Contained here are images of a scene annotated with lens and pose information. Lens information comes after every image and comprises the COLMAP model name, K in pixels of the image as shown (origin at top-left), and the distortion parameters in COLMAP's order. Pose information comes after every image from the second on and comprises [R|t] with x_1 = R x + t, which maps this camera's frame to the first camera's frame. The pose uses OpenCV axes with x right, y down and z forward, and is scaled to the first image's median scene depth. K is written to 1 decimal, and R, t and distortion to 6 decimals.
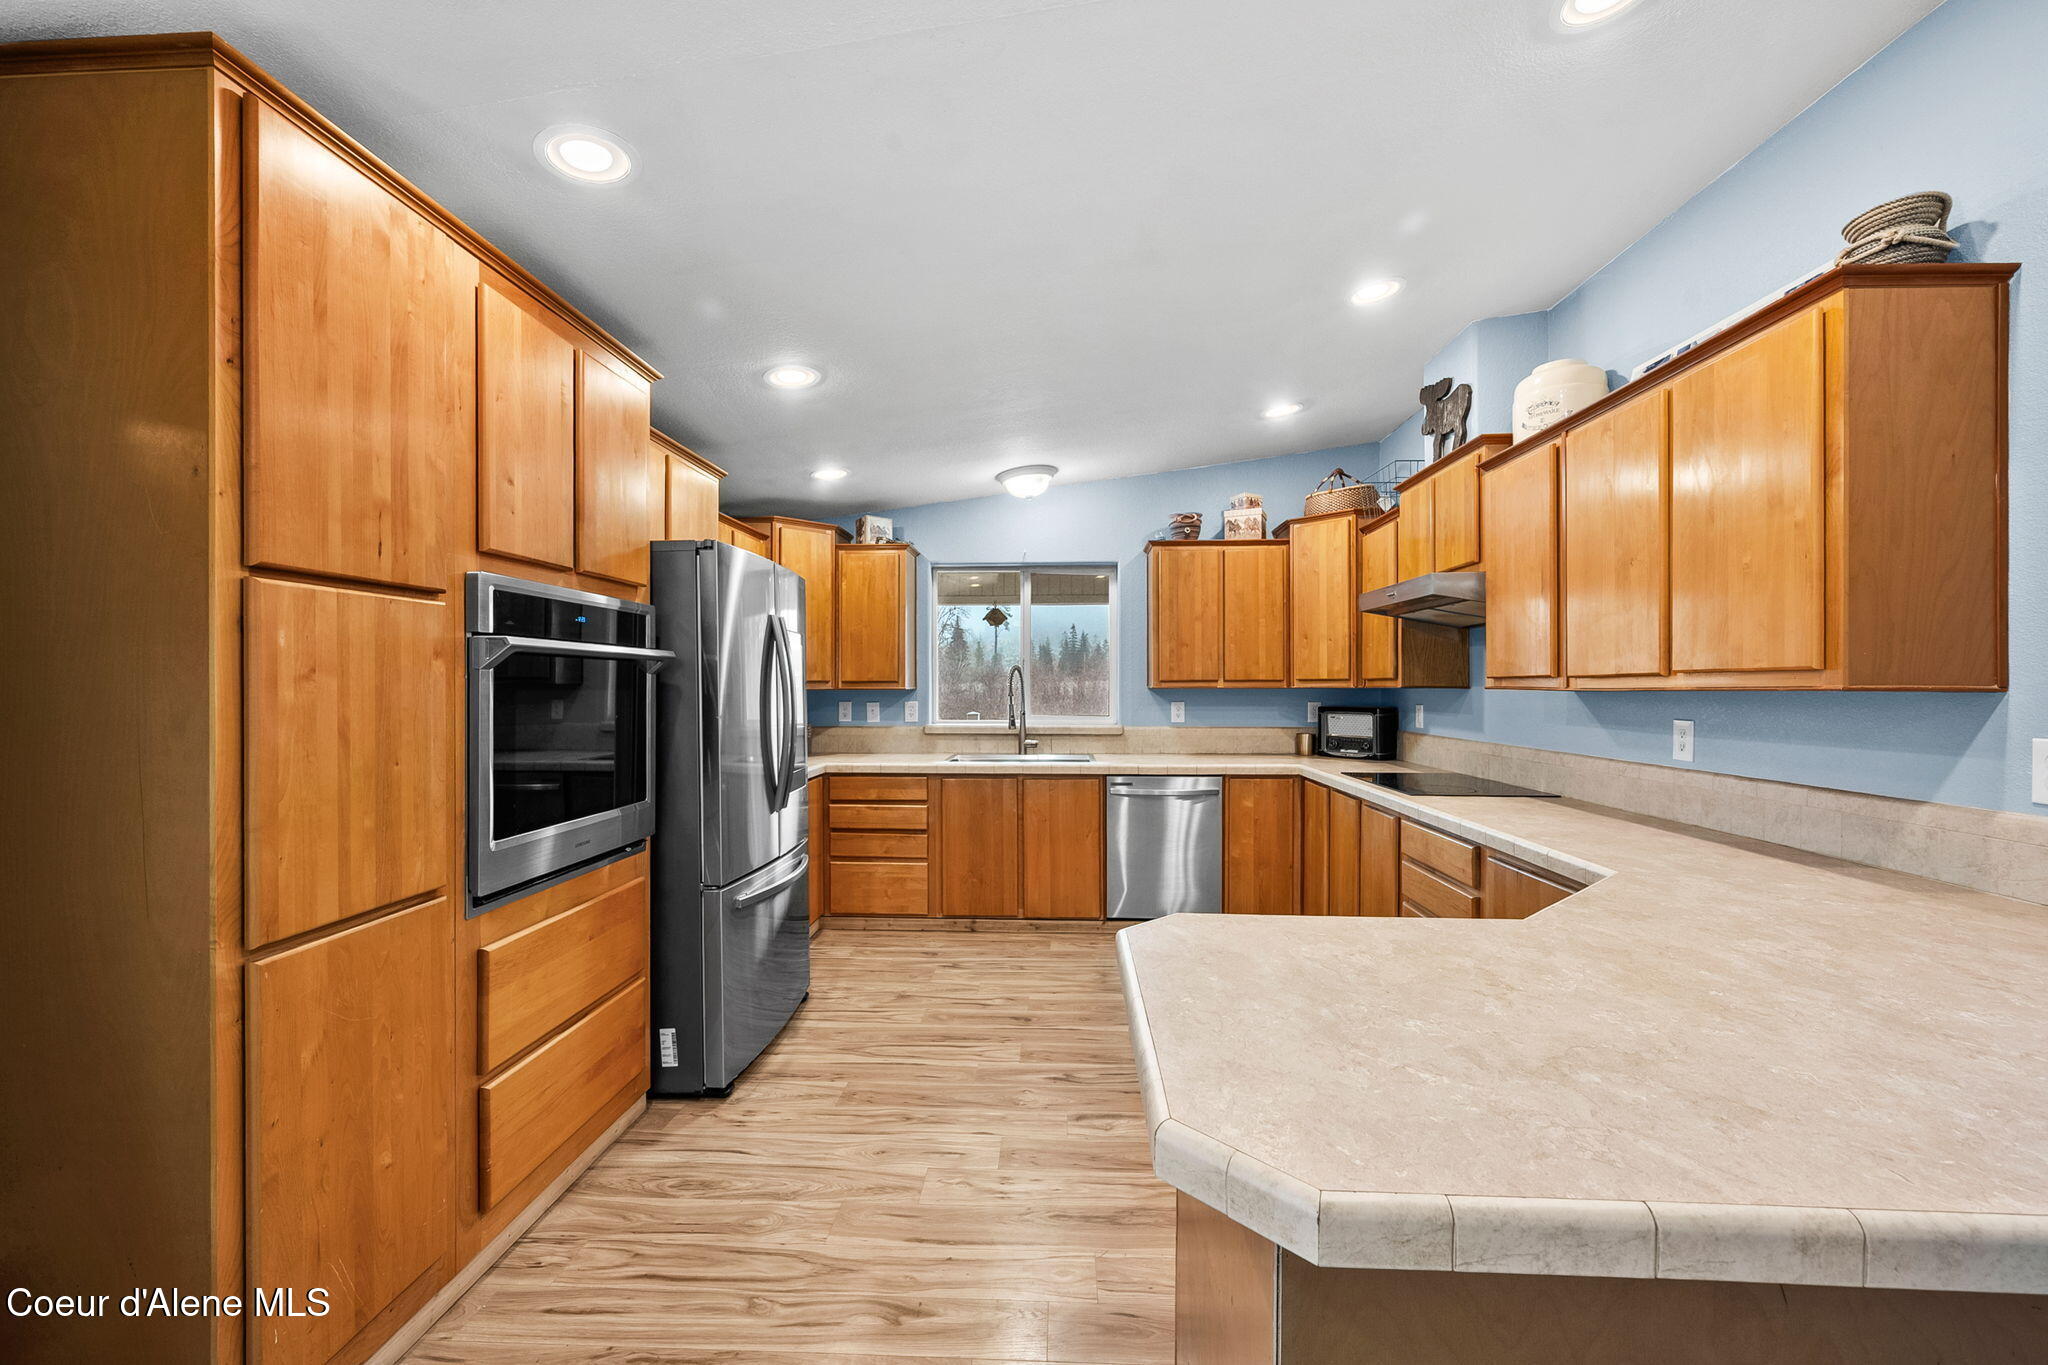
lens RADIAL K [[818.8, 0, 1022.7], [0, 818.8, 689.1], [0, 0, 1]] dist [-0.000561, 0.000251]
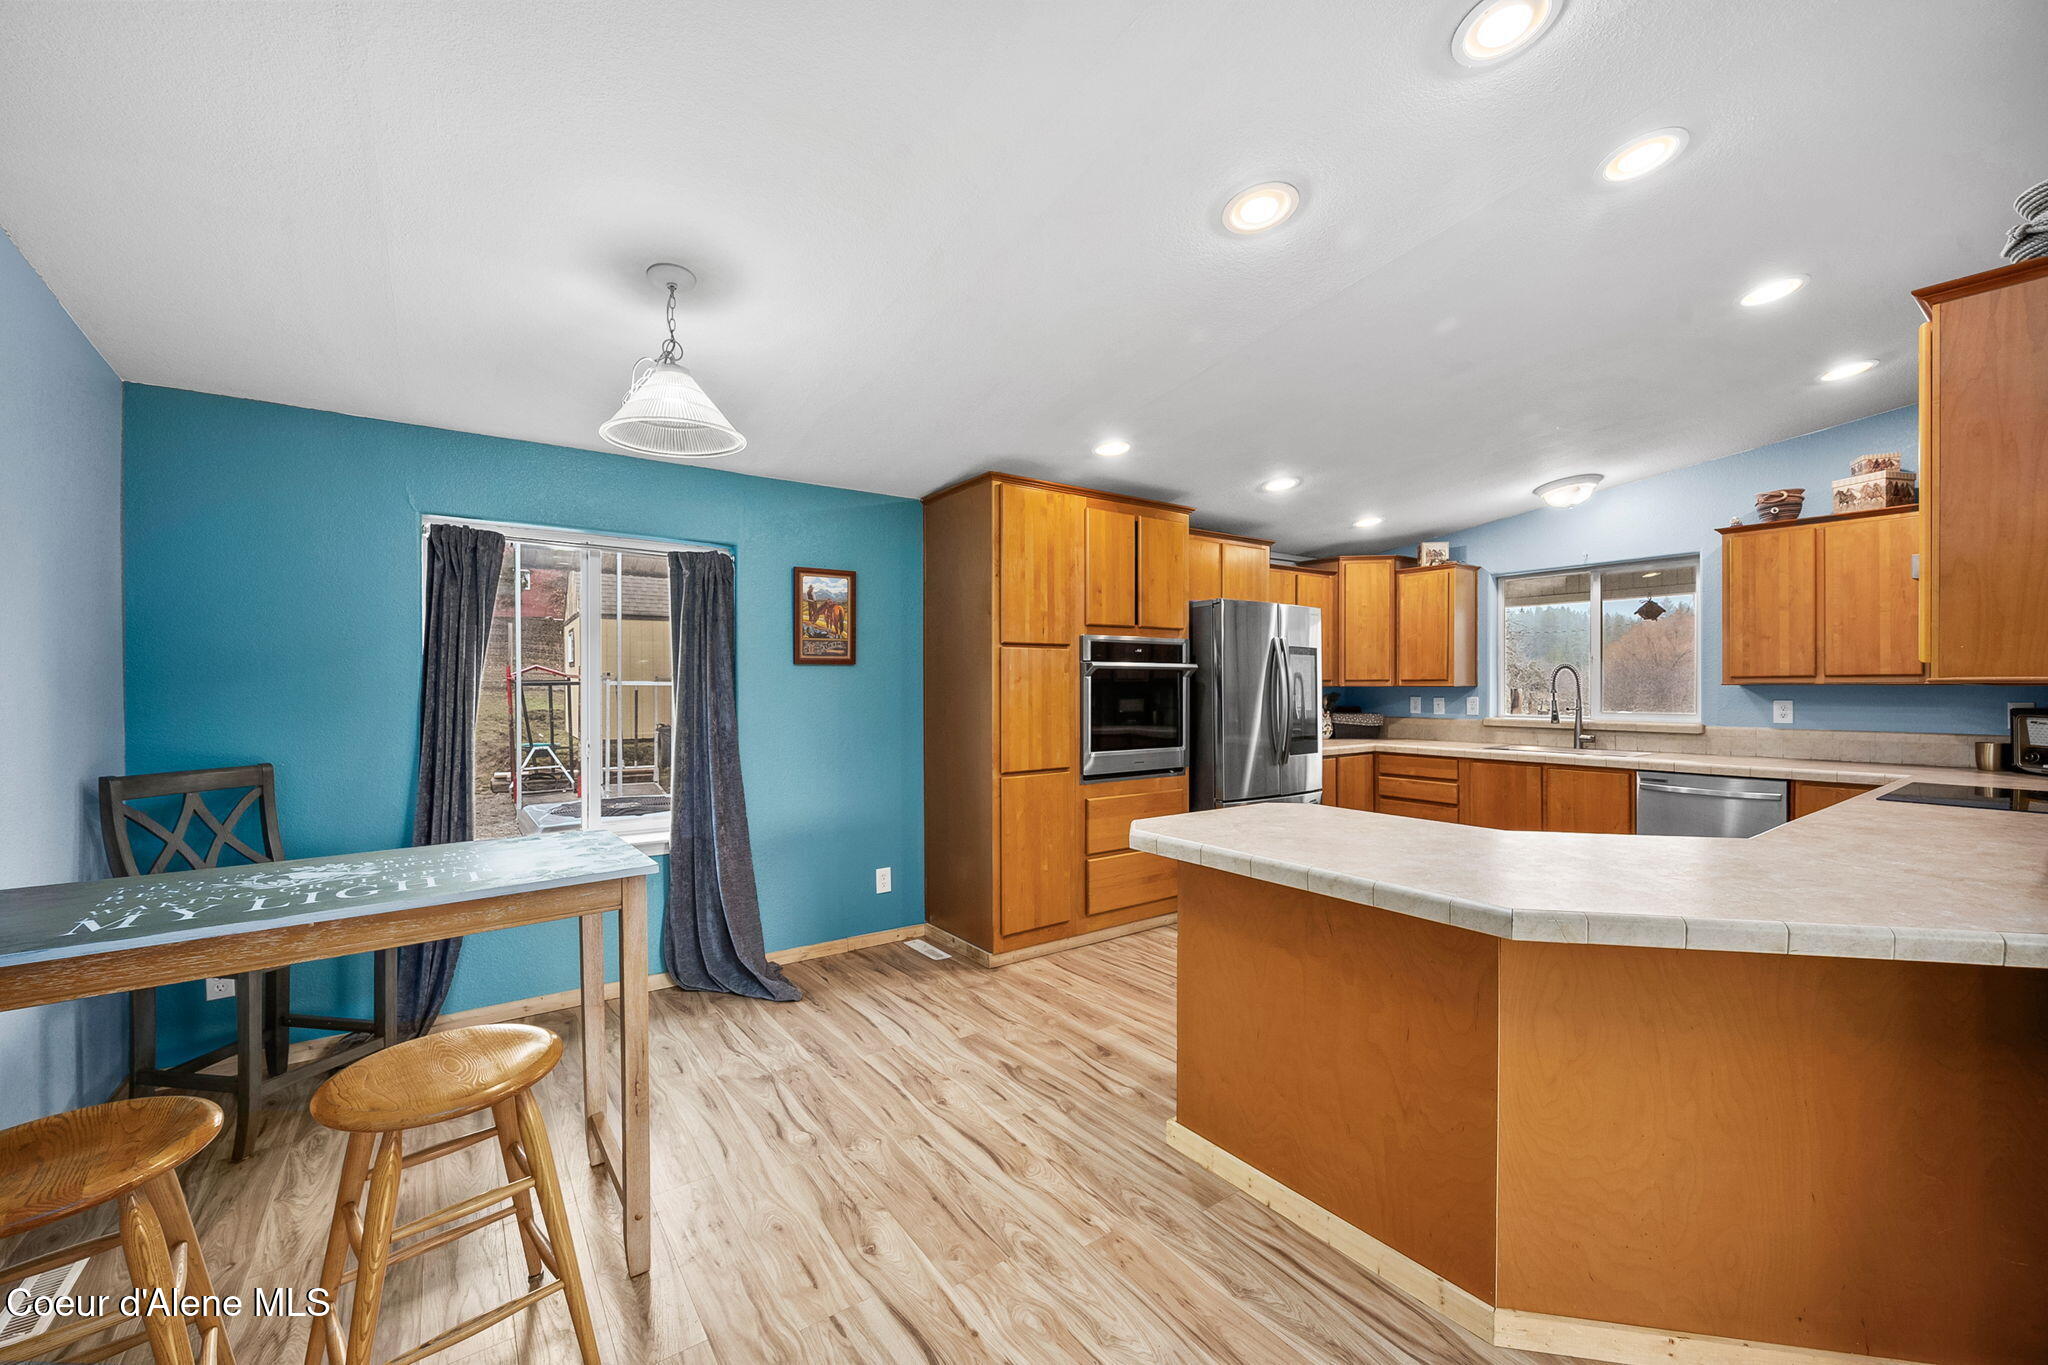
lens RADIAL K [[818.8, 0, 1022.7], [0, 818.8, 689.1], [0, 0, 1]] dist [-0.000561, 0.000251]
pose [[0.615716, 0.001015, -0.787967, 0.432491], [-0.000800, 0.999999, 0.000663, 0.004048], [0.787968, 0.000223, 0.615717, -0.229678]]
